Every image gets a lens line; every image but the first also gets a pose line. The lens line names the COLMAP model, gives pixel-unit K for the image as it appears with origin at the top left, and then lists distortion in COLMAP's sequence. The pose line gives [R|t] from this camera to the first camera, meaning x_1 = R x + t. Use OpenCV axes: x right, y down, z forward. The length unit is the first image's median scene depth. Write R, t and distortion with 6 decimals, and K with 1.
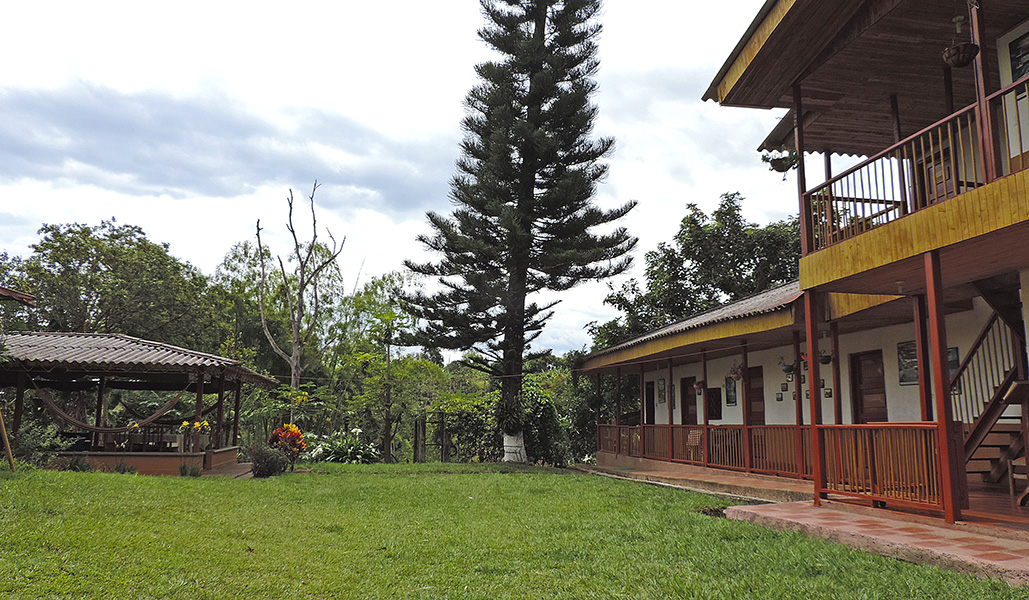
lens RADIAL K [[742.5, 0, 519.9], [0, 742.5, 308.8], [0, 0, 1]] dist [-0.013325, -0.001205]
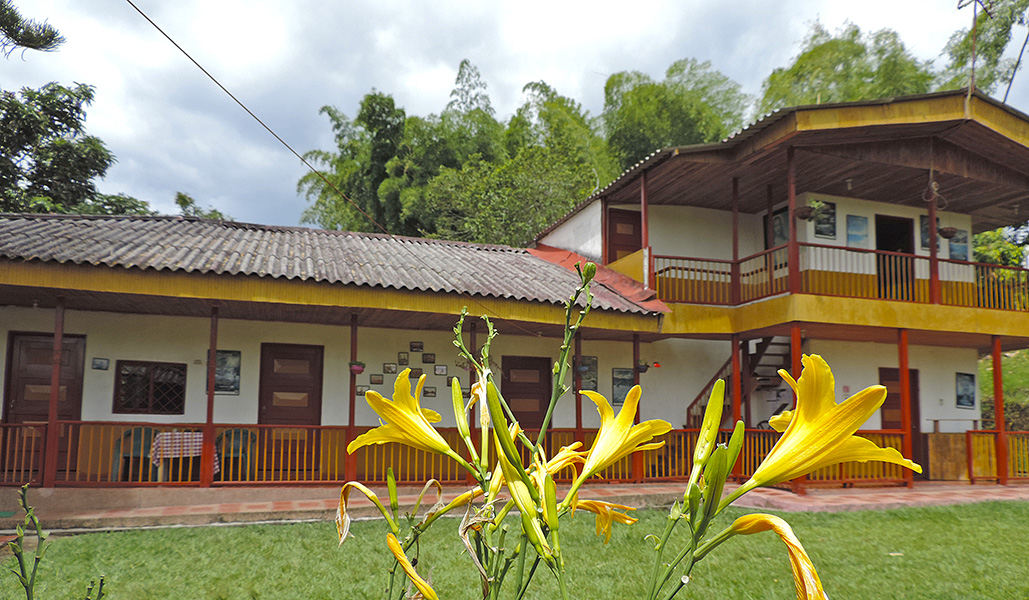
lens RADIAL K [[752.3, 0, 513.4], [0, 752.3, 355.1], [0, 0, 1]] dist [-0.002944, -0.003891]
pose [[-0.138590, 0.097833, 0.985506, -0.370982], [-0.163125, 0.979262, -0.120153, 0.124157], [-0.976823, -0.177413, -0.119756, 0.777526]]
